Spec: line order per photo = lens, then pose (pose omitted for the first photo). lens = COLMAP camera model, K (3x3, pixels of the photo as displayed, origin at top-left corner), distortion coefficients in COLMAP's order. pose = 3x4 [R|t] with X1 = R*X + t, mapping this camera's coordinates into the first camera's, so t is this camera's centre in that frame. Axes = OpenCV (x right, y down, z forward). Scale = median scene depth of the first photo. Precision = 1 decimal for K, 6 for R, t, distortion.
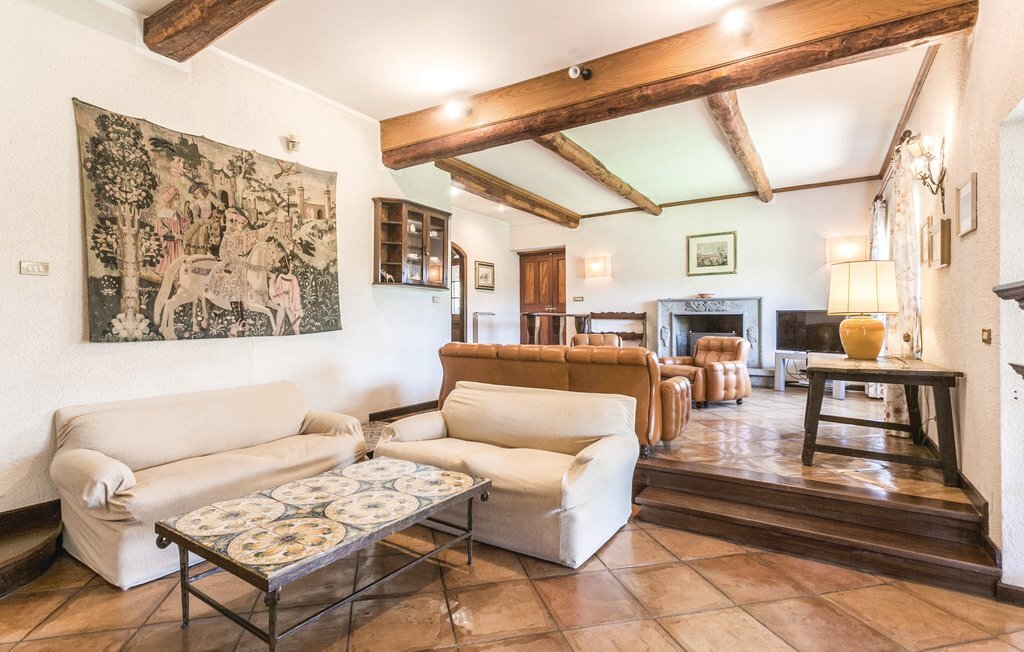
lens RADIAL K [[497.1, 0, 506.6], [0, 497.1, 322.2], [0, 0, 1]] dist [0.001149, 0.000711]
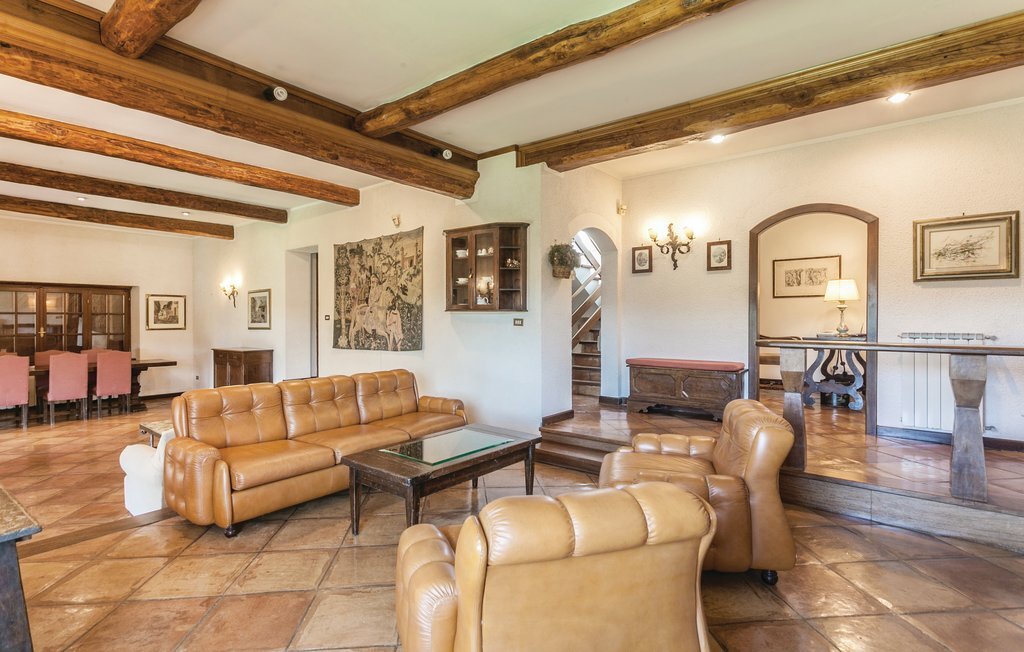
lens RADIAL K [[497.1, 0, 511.1], [0, 497.1, 321.7], [0, 0, 1]] dist [0.001149, 0.000711]
pose [[-0.109271, 0.006823, -0.993989, 1.027277], [-0.000630, 0.999976, 0.006934, -0.074227], [0.994012, 0.001384, -0.109264, 1.551875]]
